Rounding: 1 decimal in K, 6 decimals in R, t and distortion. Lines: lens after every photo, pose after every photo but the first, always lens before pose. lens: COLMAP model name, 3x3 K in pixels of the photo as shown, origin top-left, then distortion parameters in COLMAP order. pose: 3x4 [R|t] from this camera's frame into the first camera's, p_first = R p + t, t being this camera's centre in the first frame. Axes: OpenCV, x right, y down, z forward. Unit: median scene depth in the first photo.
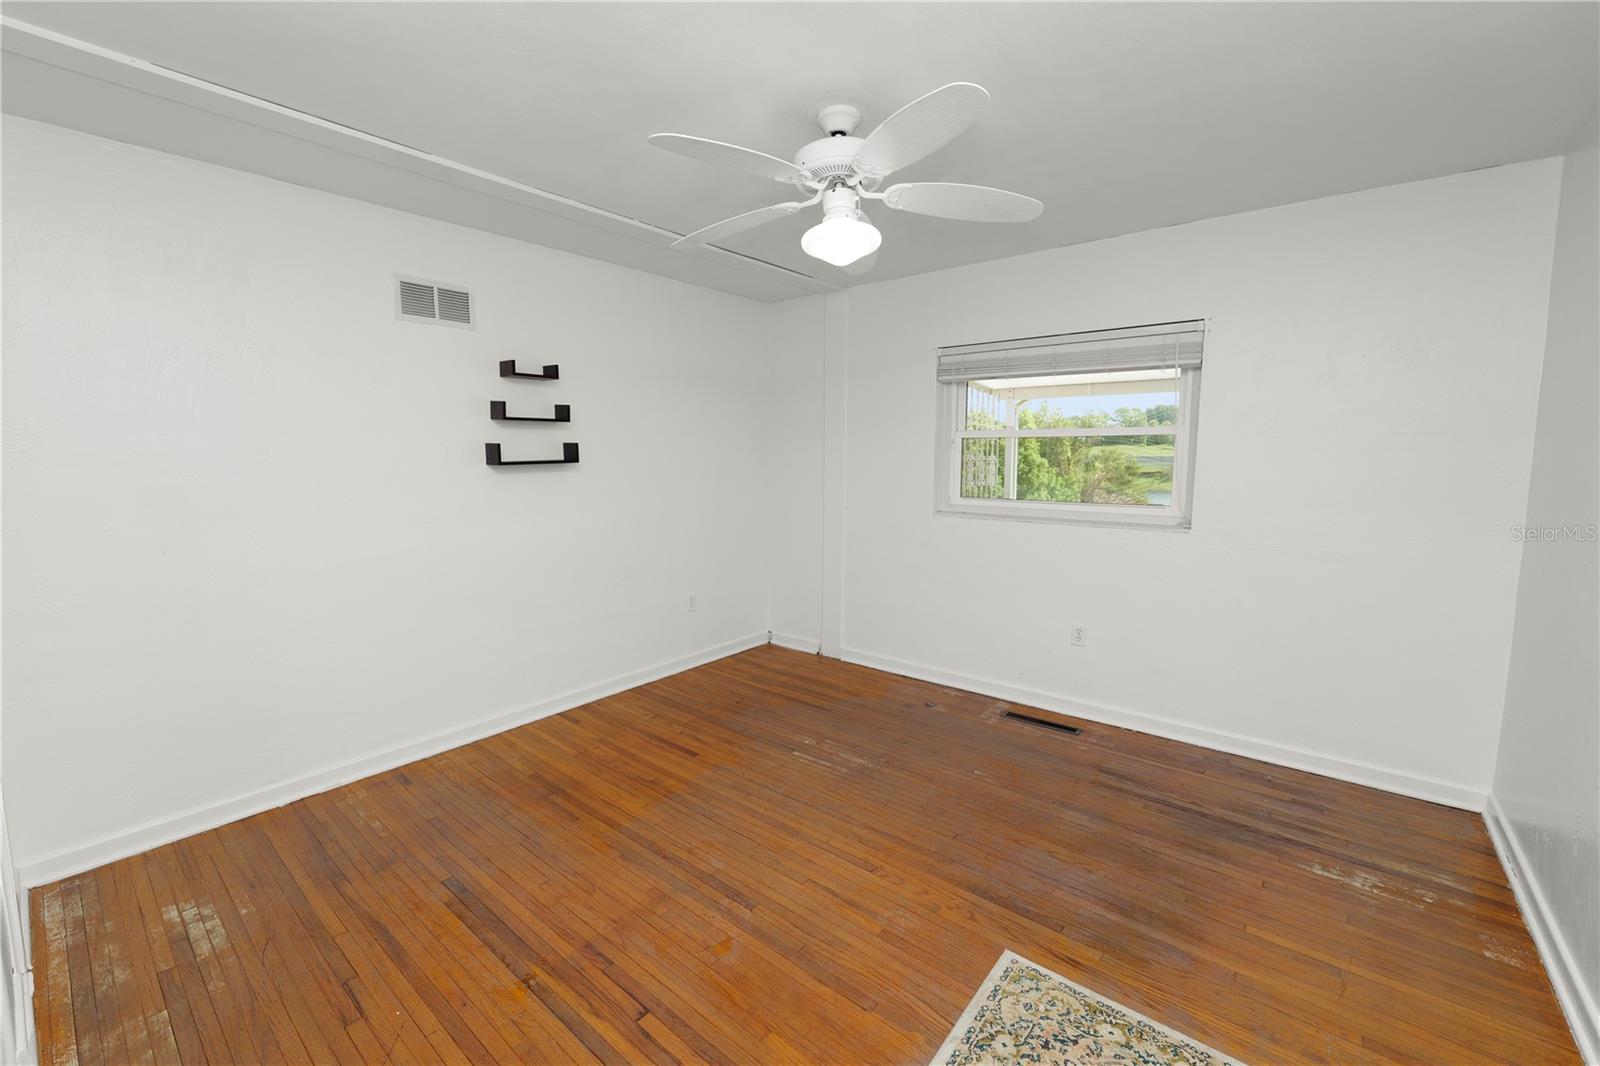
lens RADIAL K [[651.3, 0, 789.5], [0, 651.3, 523.9], [0, 0, 1]] dist [-0.010929, -0.000088]
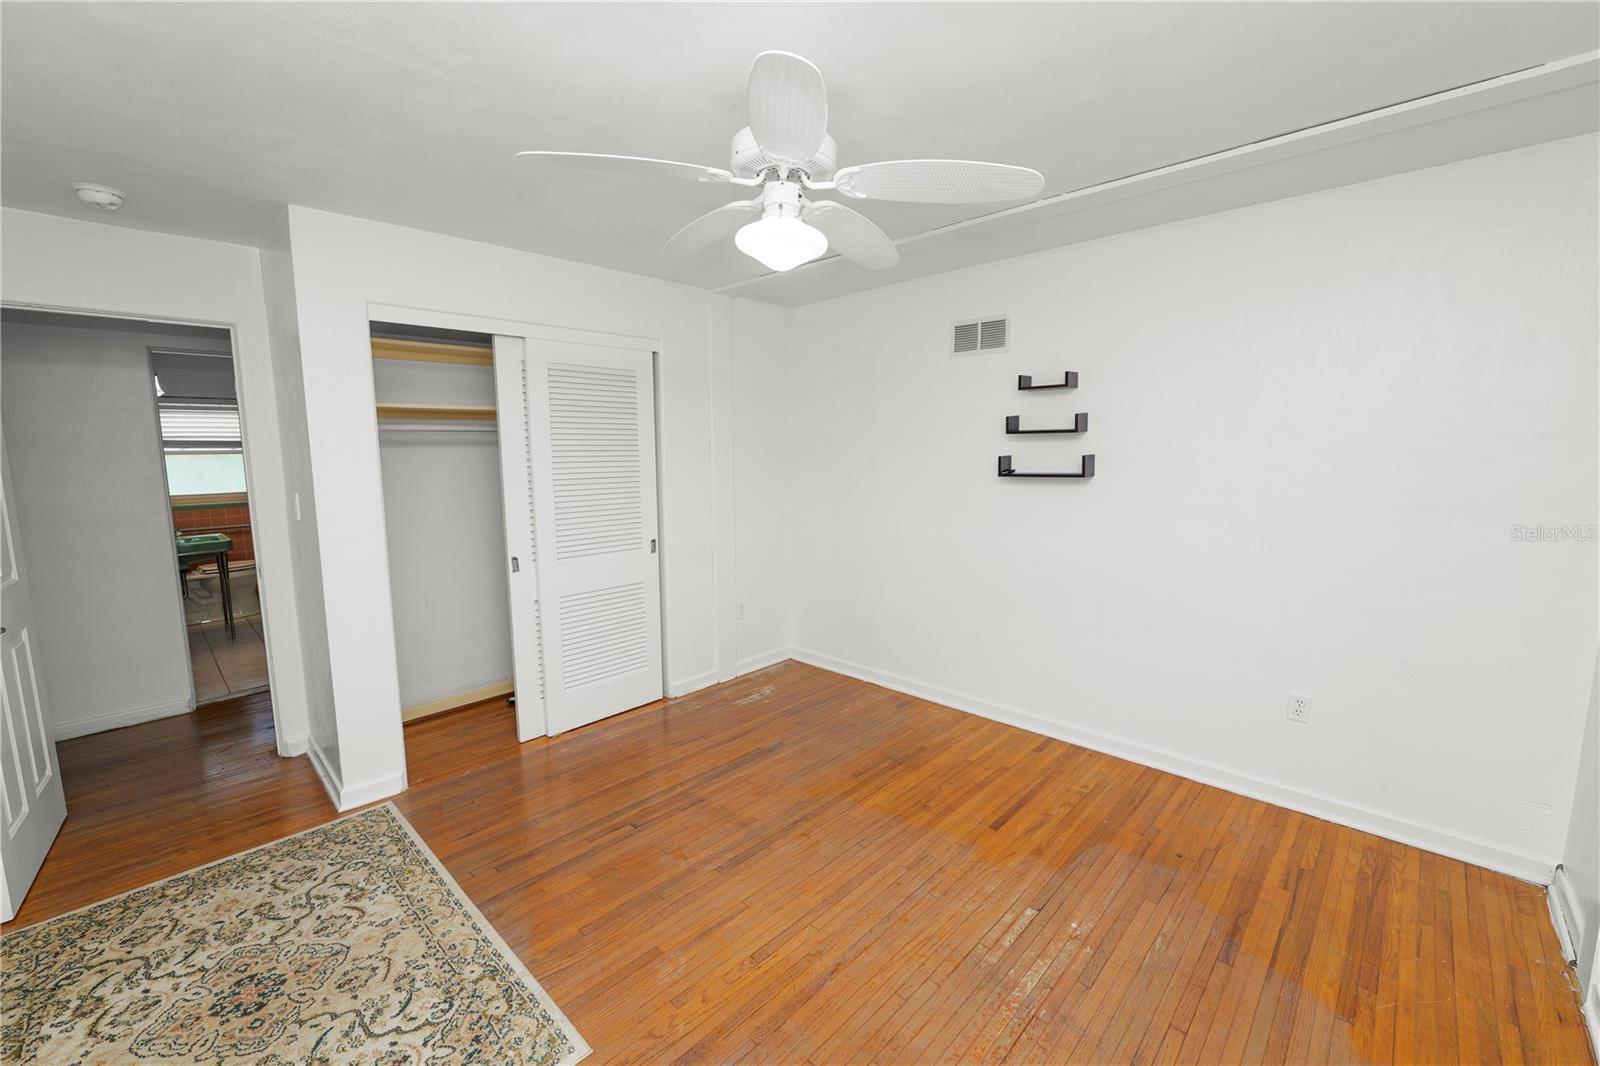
lens RADIAL K [[645.8, 0, 800.0], [0, 645.8, 533.0], [0, 0, 1]] dist [-0.011499, 0.000059]
pose [[-0.062068, 0.139210, -0.988316, 0.712329], [-0.098751, 0.984510, 0.144876, -0.134929], [0.993175, 0.106590, -0.047360, 0.814779]]
